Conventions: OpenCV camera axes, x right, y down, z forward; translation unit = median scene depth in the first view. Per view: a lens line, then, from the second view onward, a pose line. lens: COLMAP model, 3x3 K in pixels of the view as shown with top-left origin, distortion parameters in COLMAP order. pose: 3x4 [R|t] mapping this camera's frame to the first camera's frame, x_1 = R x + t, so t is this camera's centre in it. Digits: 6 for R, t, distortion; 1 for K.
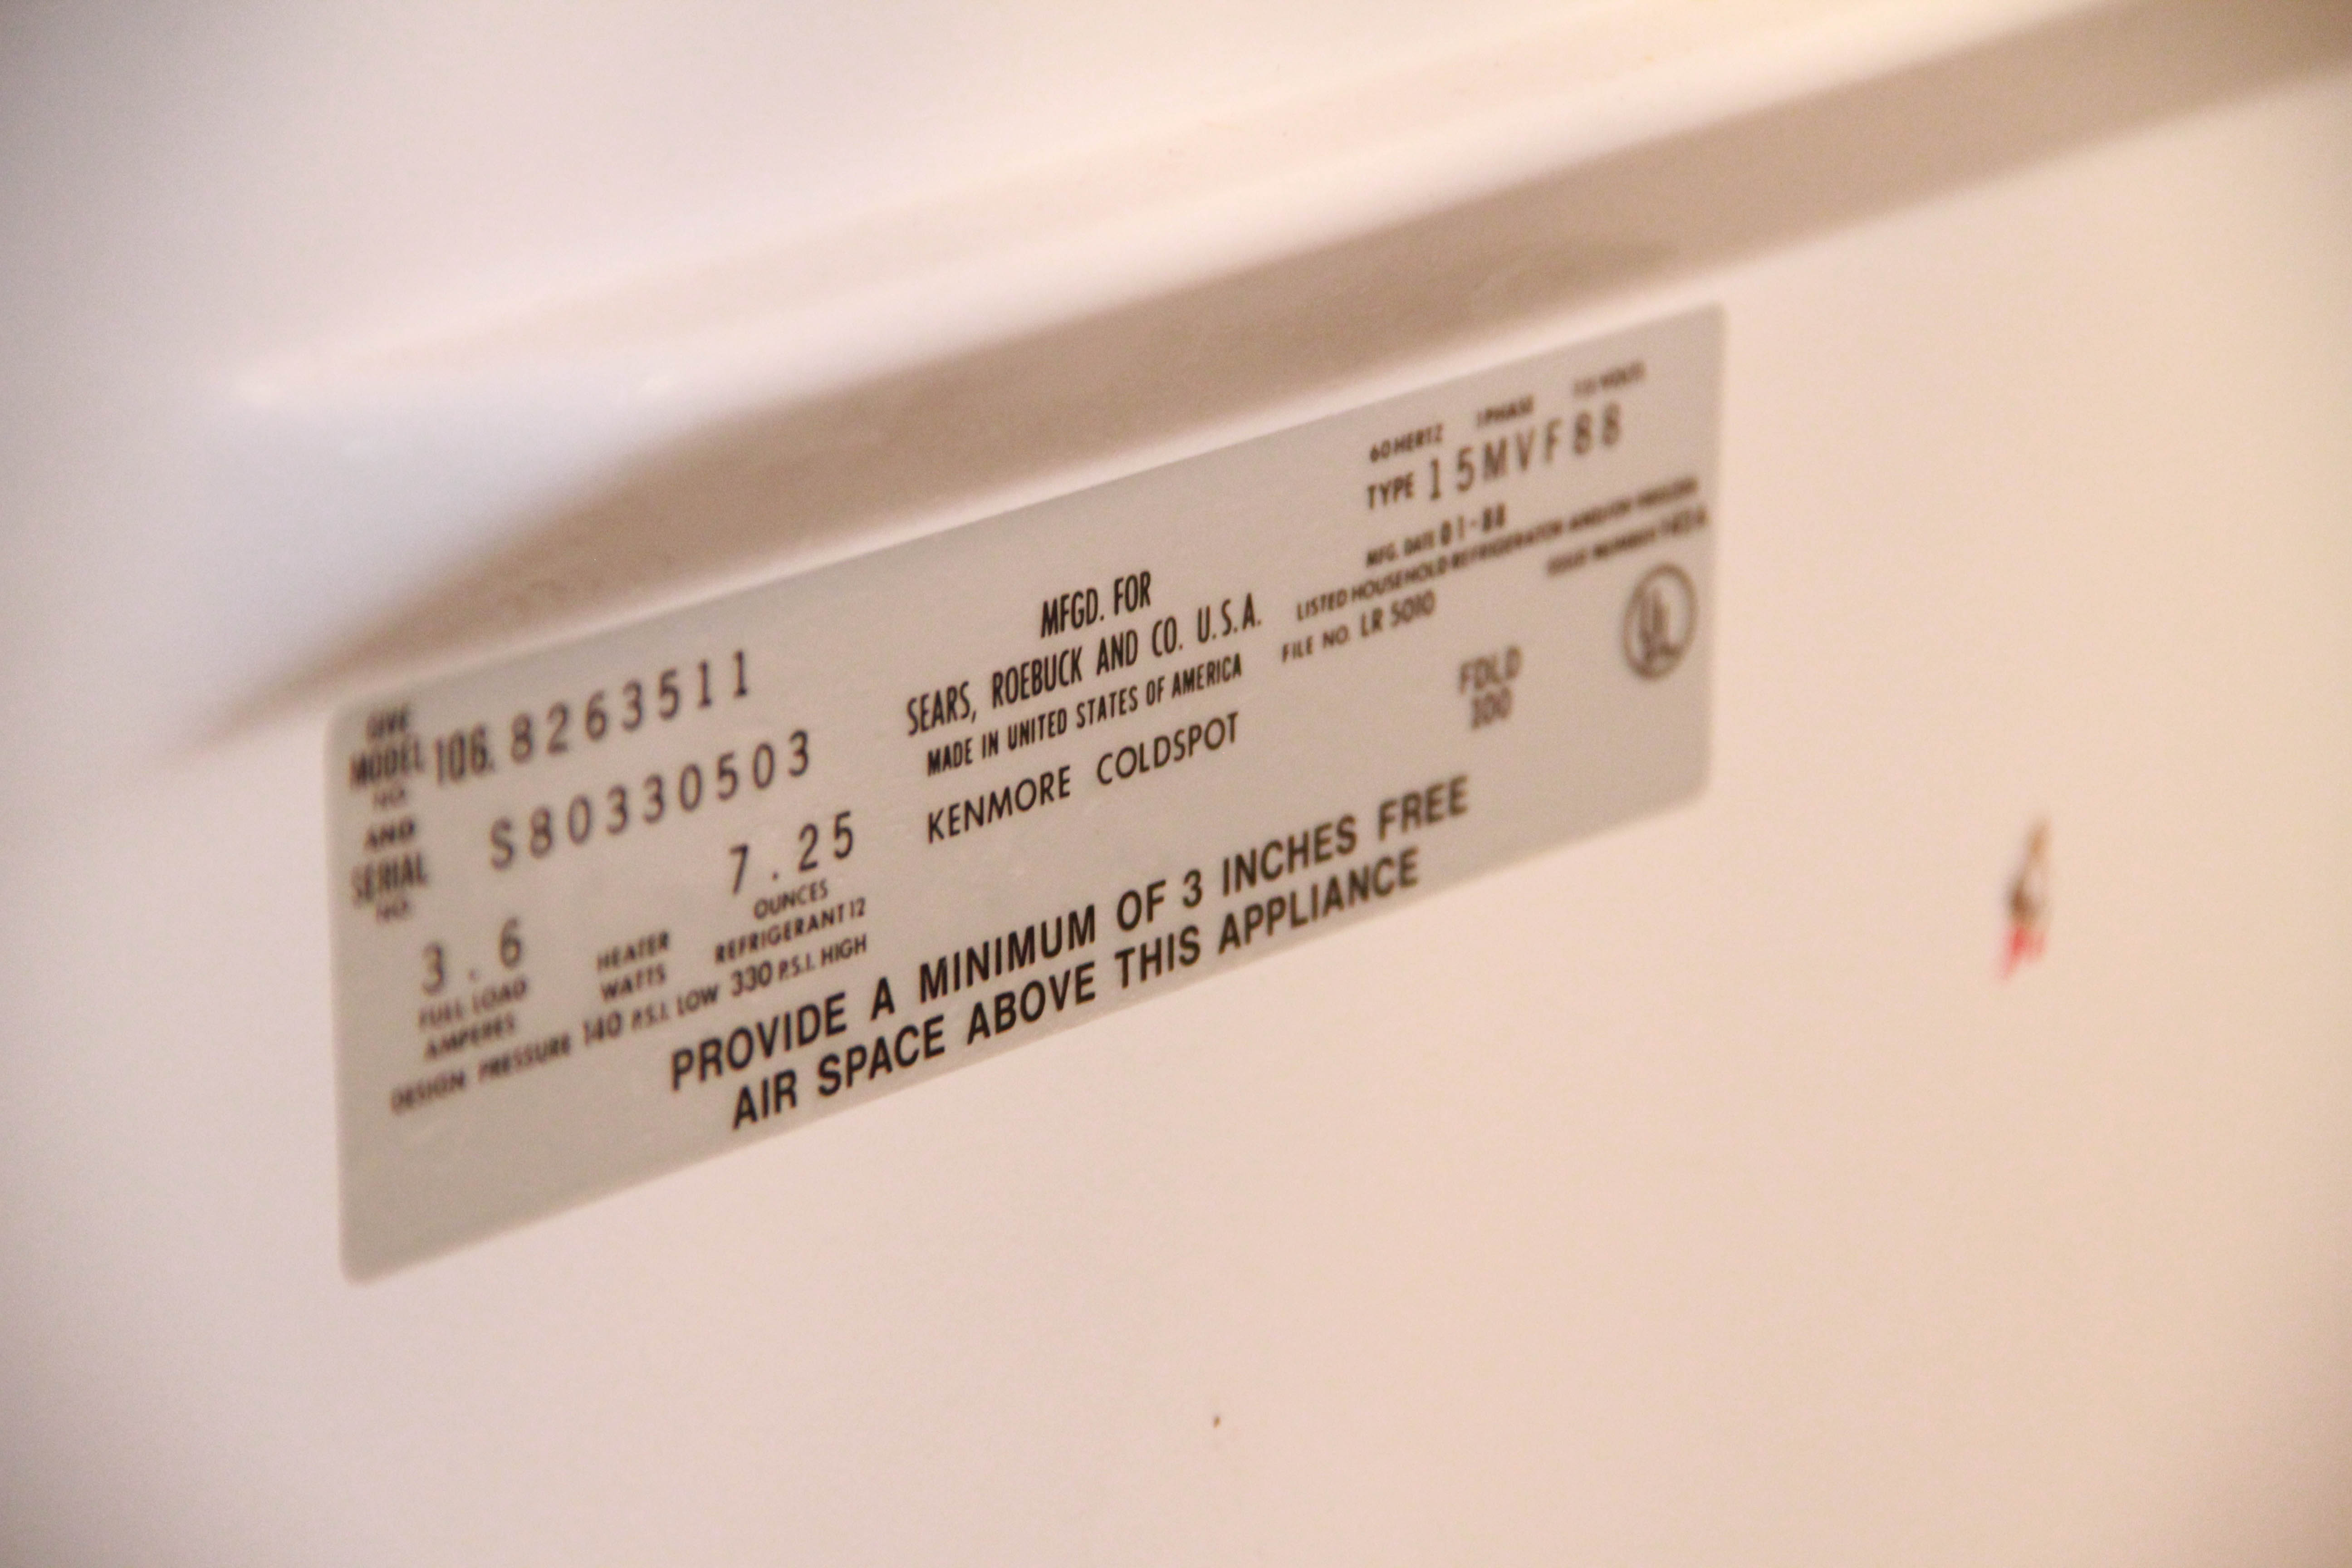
lens RADIAL K [[13128.4, 0, 1176.0], [0, 13128.4, 784.0], [0, 0, 1]] dist [-0.106259, 0.000000]
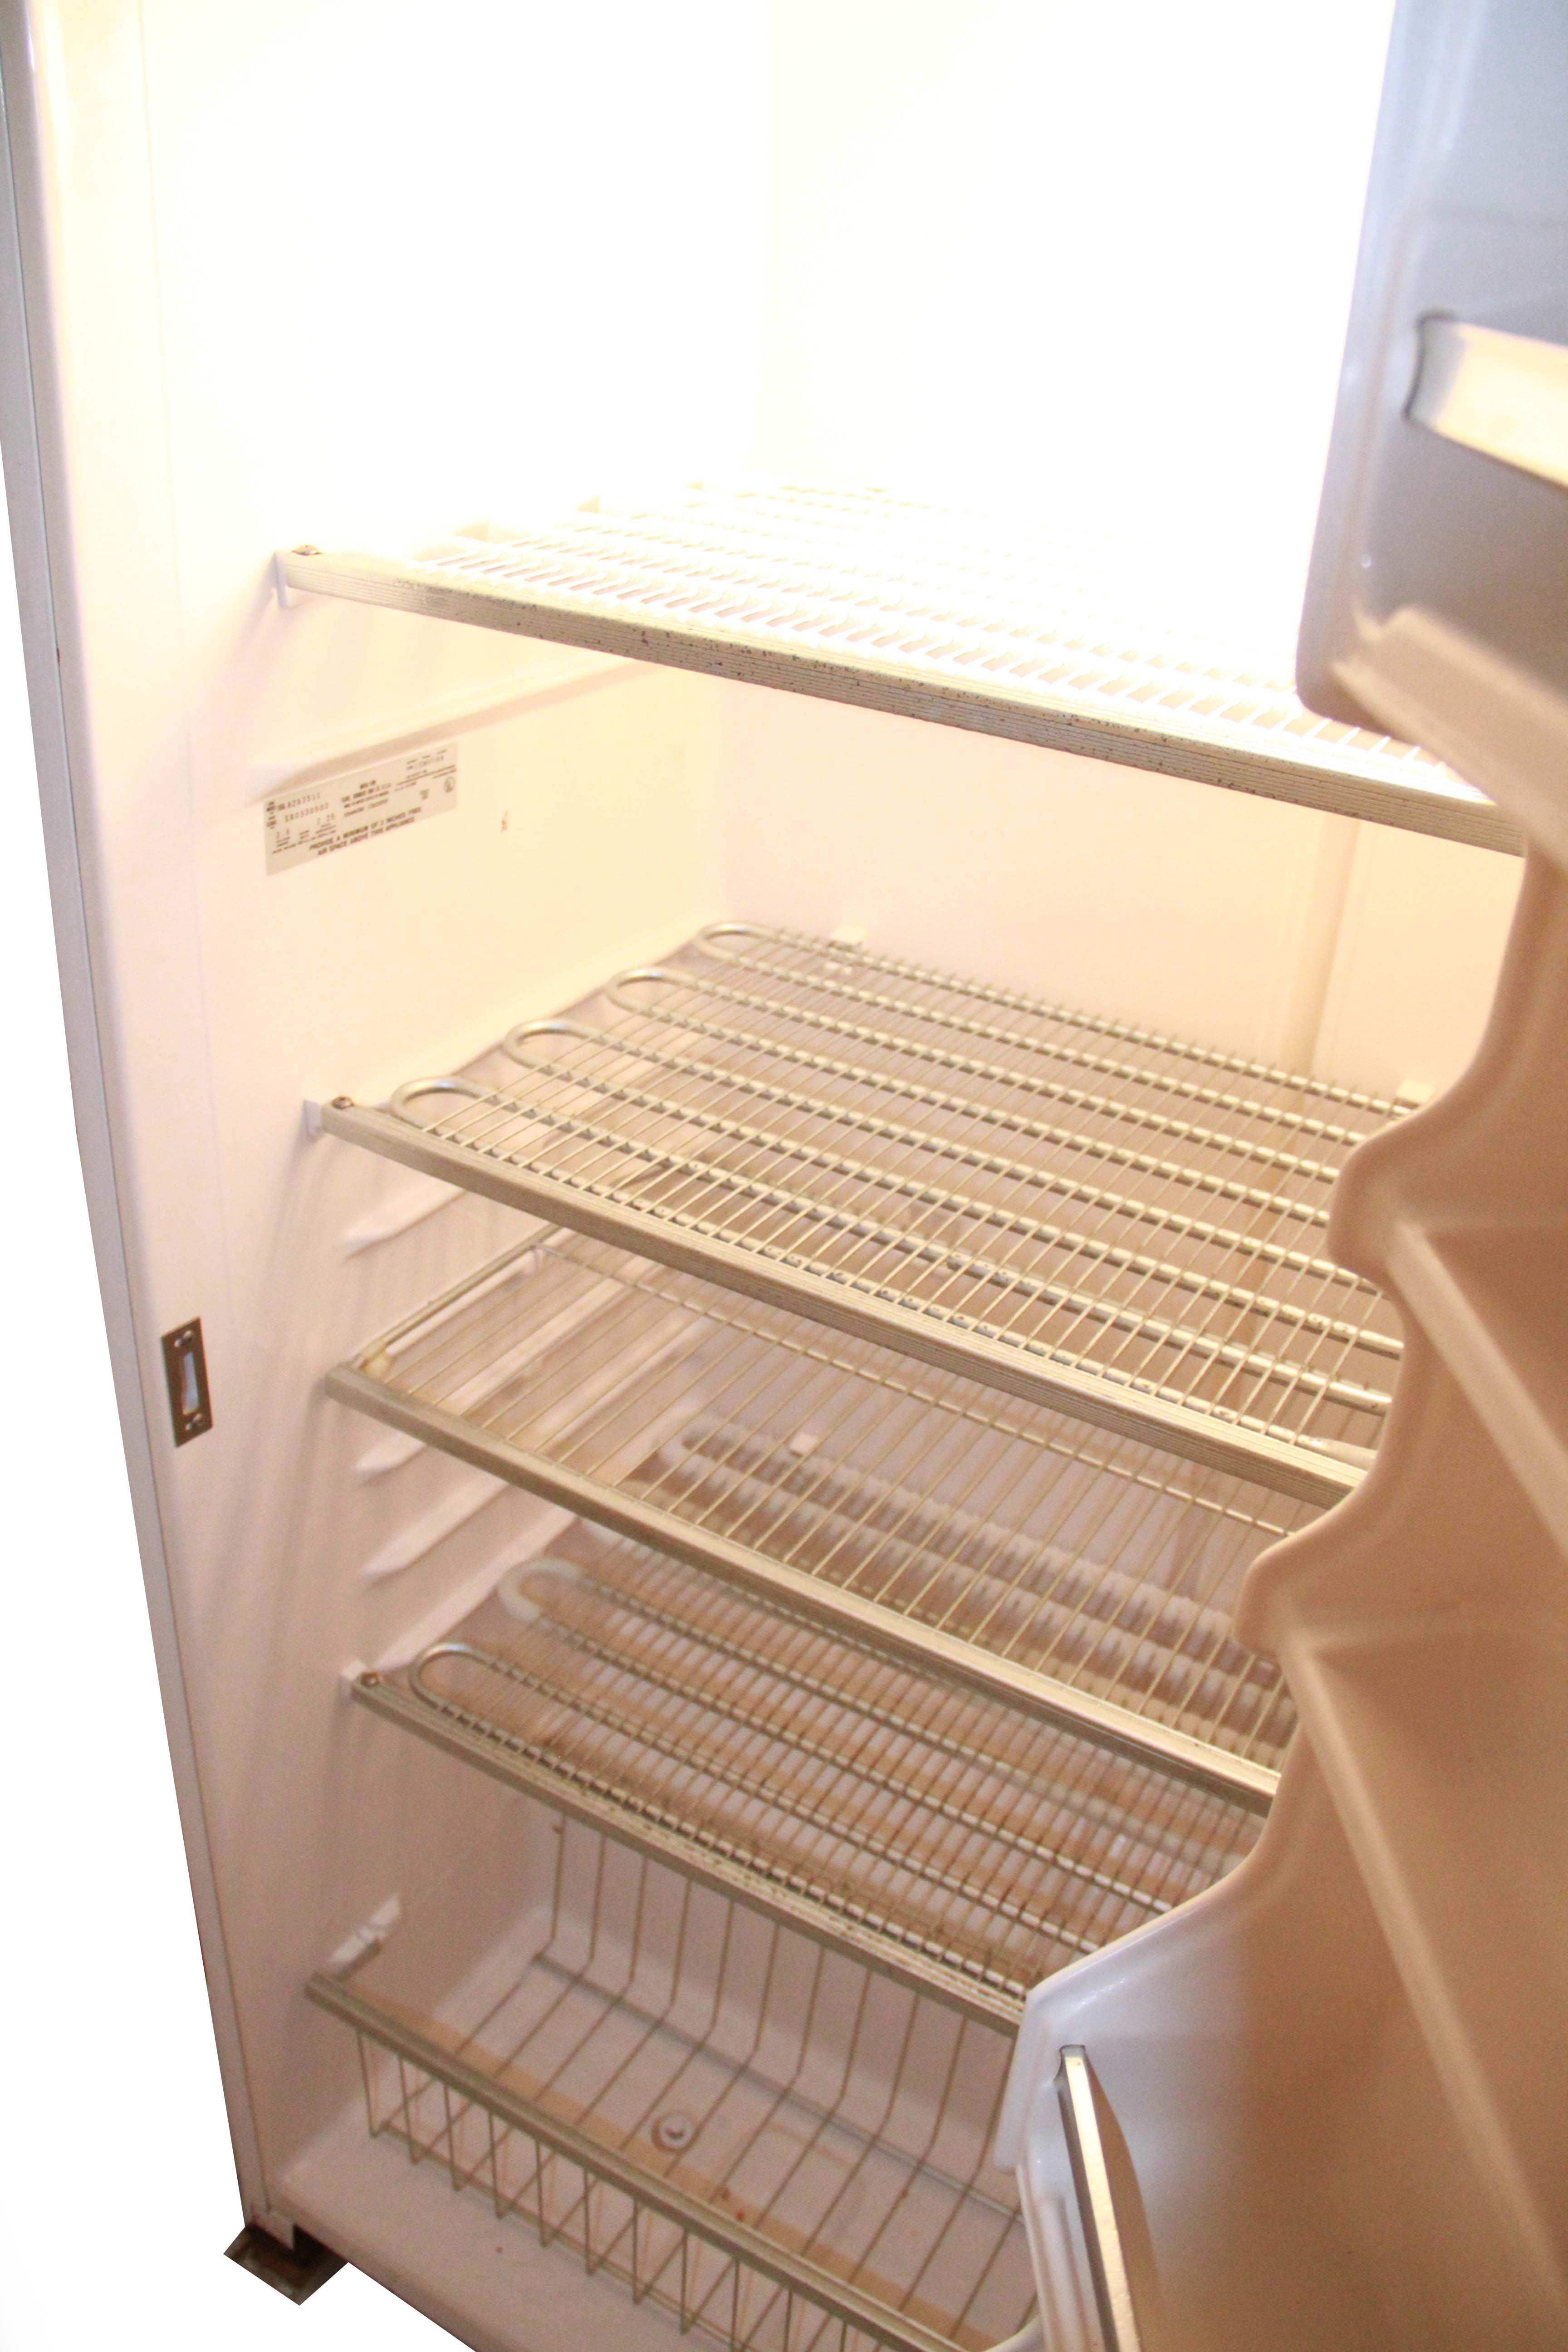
lens RADIAL K [[2046.7, 0, 784.5], [0, 2046.7, 1181.0], [0, 0, 1]] dist [-0.050463, 0.009180]
pose [[0.983593, -0.016038, 0.179685, 0.014865], [-0.017659, 0.982697, 0.184375, -0.009727], [-0.179533, -0.184523, 0.966291, -0.209133]]
